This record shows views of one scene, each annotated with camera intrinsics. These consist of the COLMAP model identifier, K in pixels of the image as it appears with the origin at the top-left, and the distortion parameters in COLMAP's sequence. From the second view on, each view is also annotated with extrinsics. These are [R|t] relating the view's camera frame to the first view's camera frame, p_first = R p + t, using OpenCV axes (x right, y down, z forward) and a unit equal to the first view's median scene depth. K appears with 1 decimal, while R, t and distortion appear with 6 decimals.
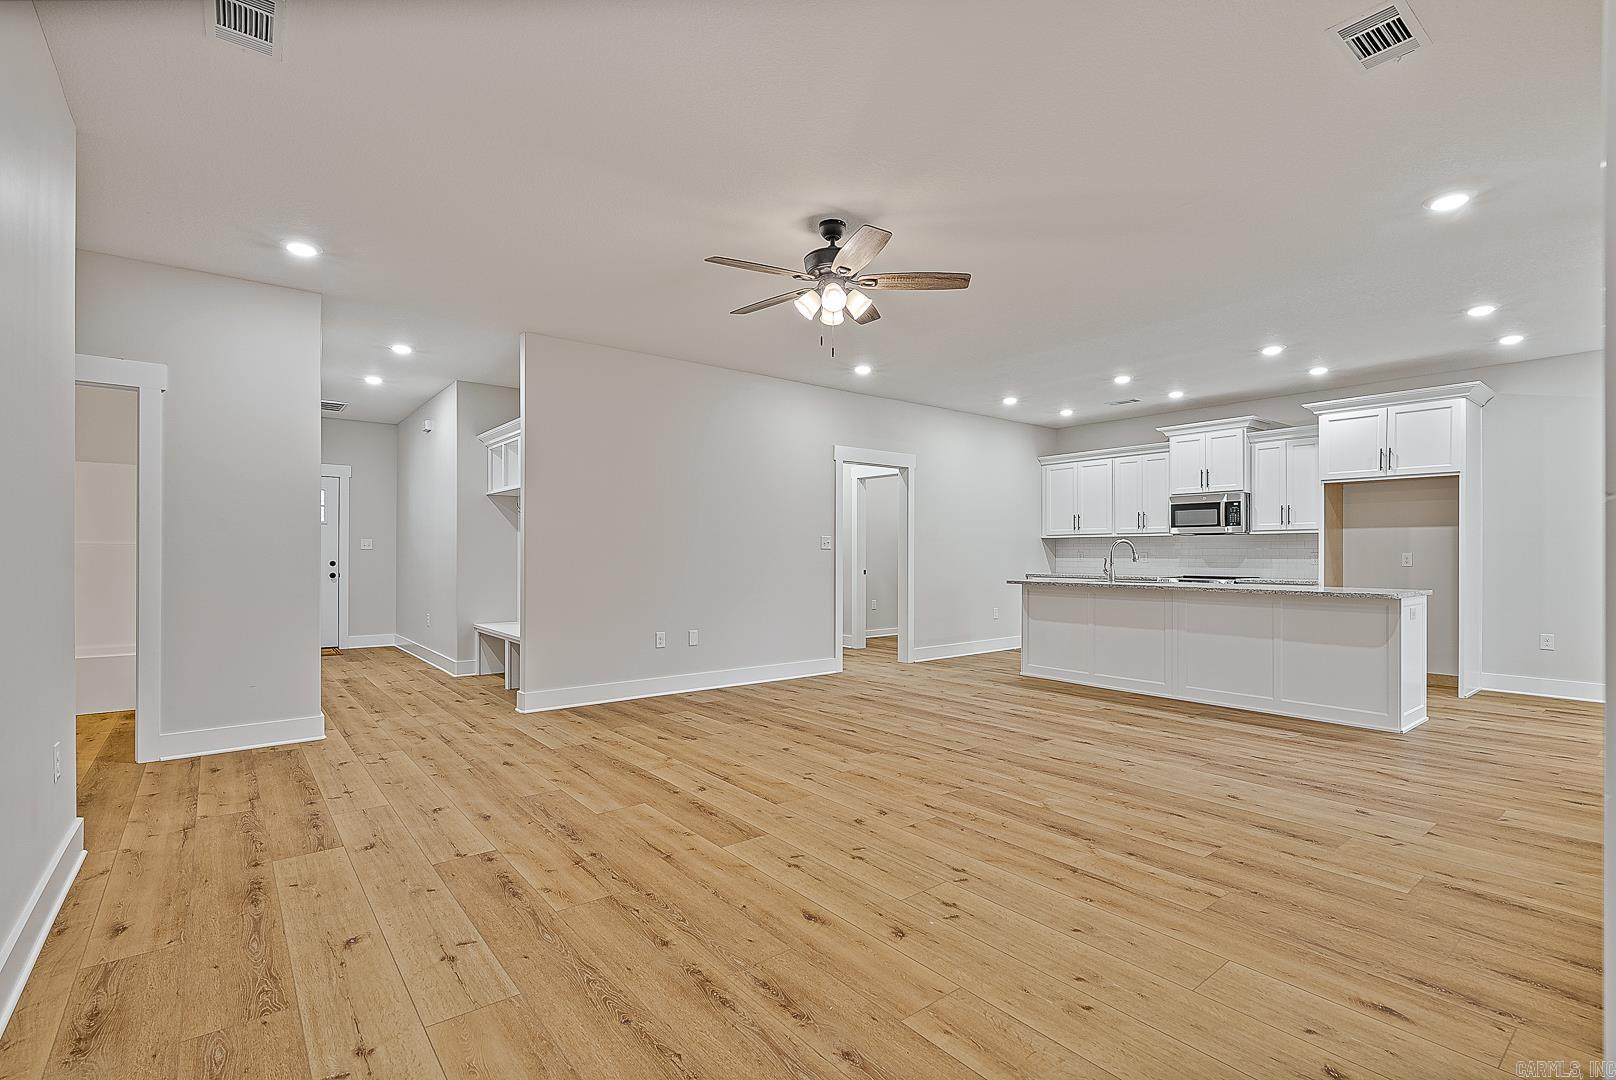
lens RADIAL K [[737.5, 0, 803.4], [0, 737.5, 551.7], [0, 0, 1]] dist [-0.010539, 0.004003]
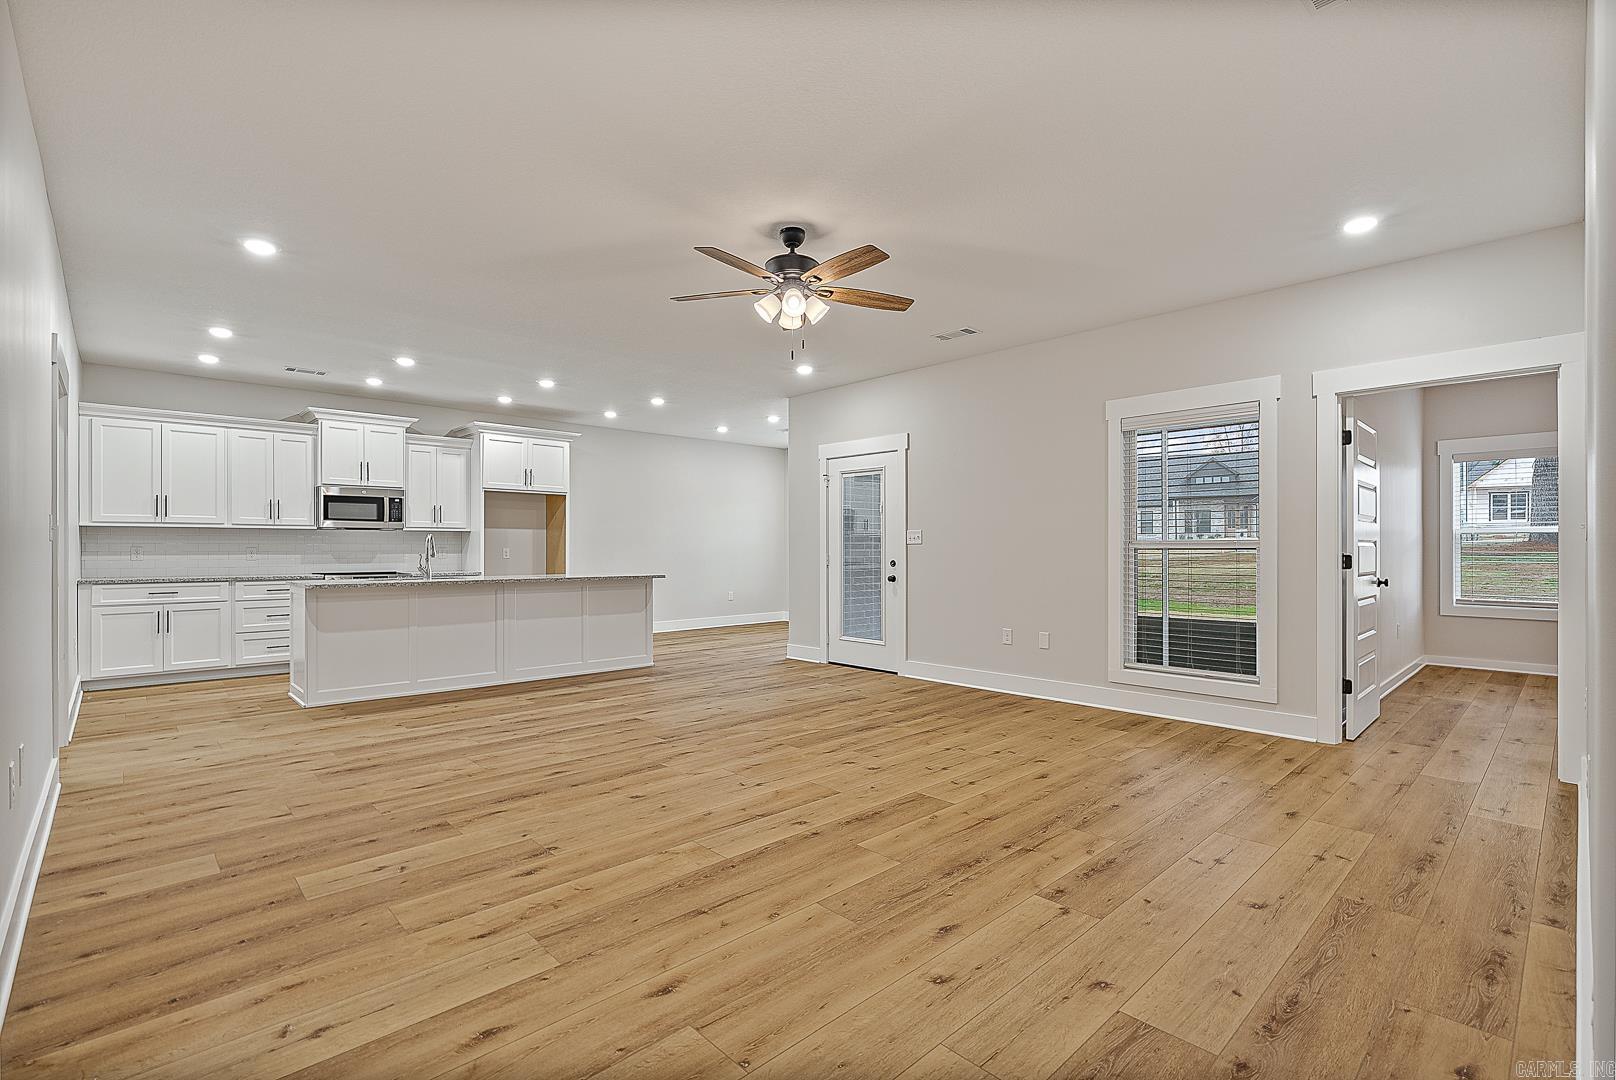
lens RADIAL K [[737.5, 0, 813.6], [0, 737.5, 552.5], [0, 0, 1]] dist [-0.010539, 0.004003]
pose [[-0.088434, -0.005526, 0.996067, -0.658110], [-0.001446, 0.999984, 0.005419, 0.001555], [-0.996081, -0.000961, -0.088440, 0.704382]]
